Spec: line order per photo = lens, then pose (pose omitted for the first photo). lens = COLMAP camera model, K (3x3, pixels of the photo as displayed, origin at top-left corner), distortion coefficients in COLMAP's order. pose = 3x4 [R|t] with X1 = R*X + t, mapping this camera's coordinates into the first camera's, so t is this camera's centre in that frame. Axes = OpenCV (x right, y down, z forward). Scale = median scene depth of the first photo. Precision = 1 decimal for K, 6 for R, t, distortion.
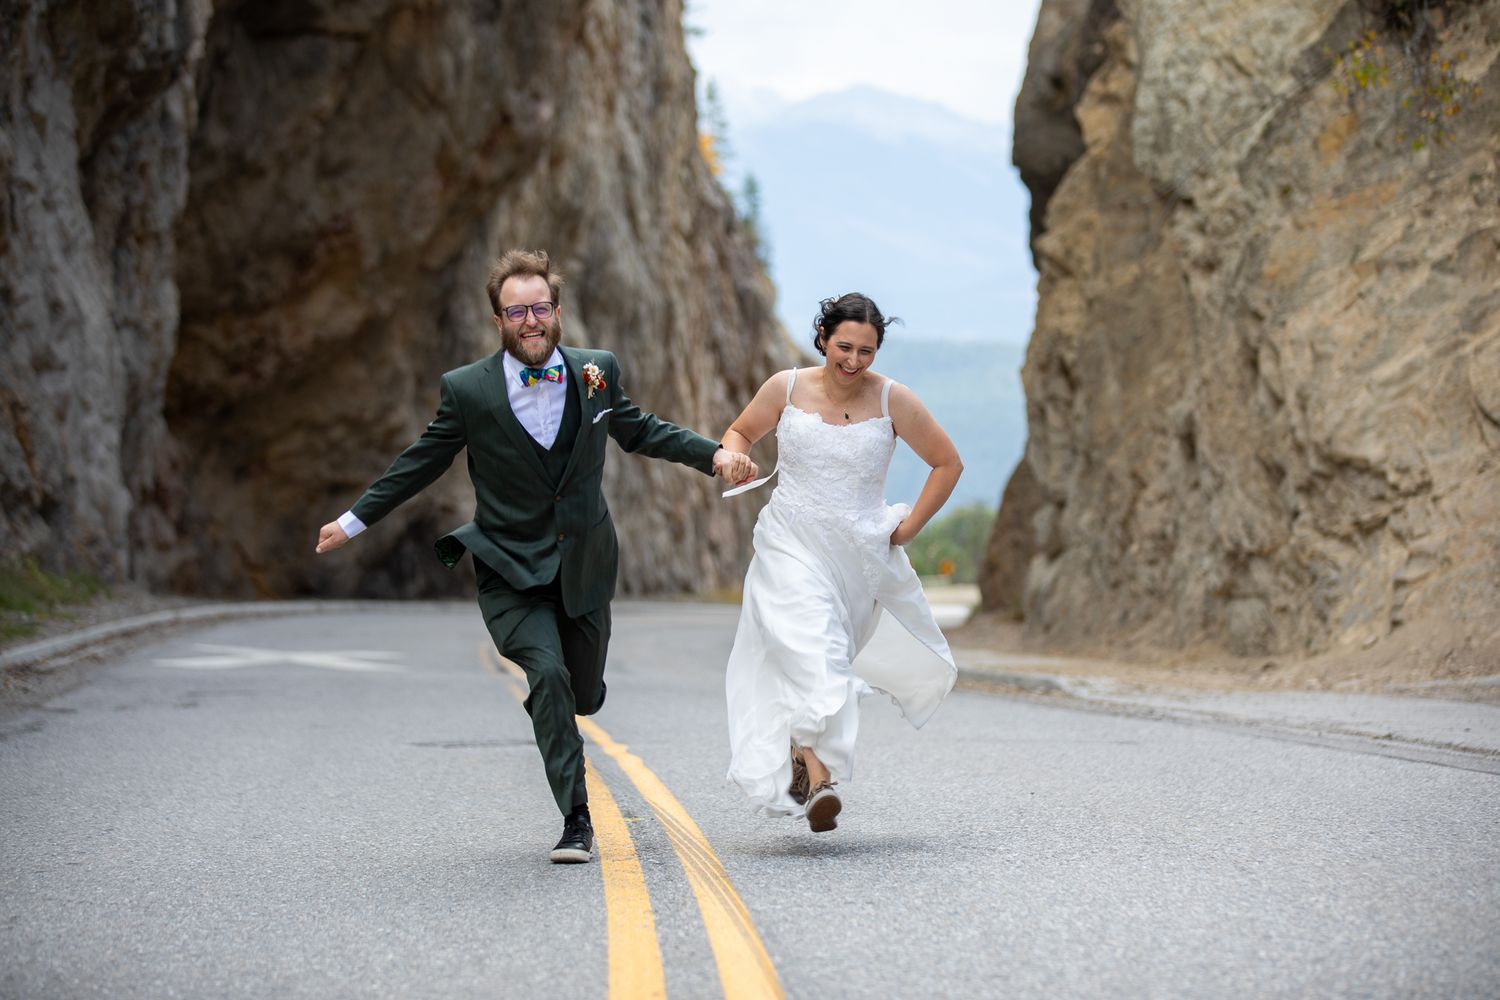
lens RADIAL K [[4416.6, 0, 750.4], [0, 4416.6, 499.5], [0, 0, 1]] dist [0.408792, 0.000000]
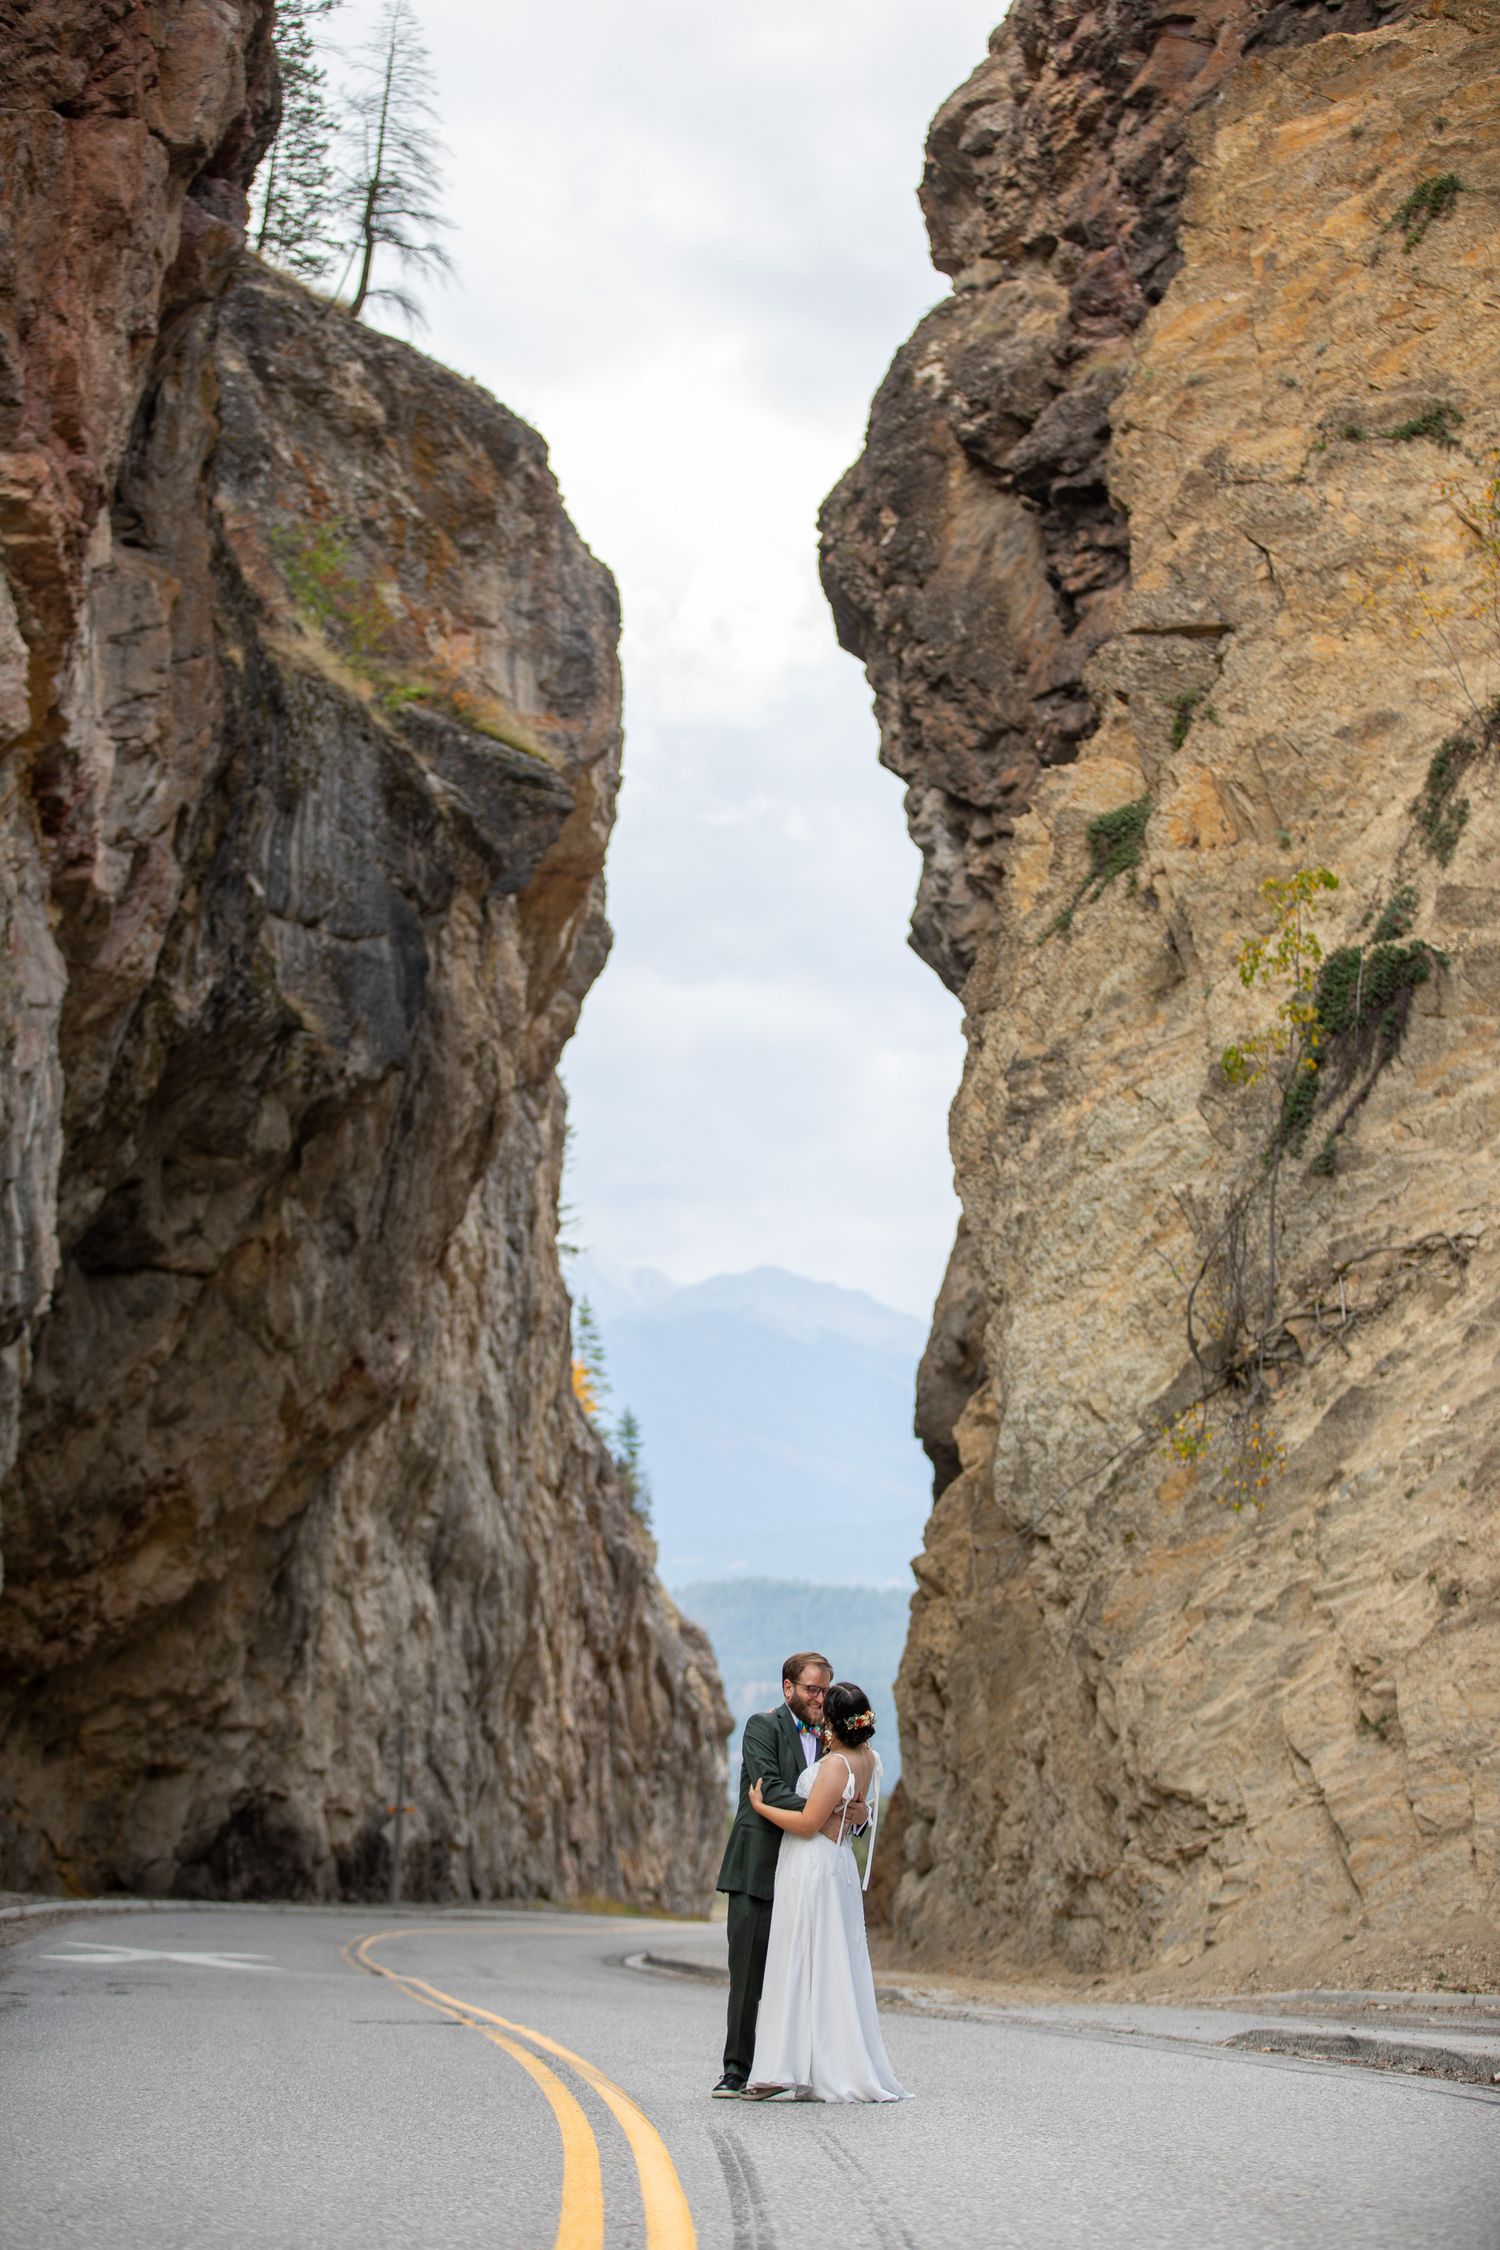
lens RADIAL K [[5527.2, 0, 752.0], [0, 5527.2, 1123.8], [0, 0, 1]] dist [-0.101730, 0.000000]
pose [[0.999446, 0.025478, 0.021423, -0.000691], [-0.022761, 0.992667, -0.118723, -0.003361], [-0.024291, 0.118169, 0.992696, -0.137643]]
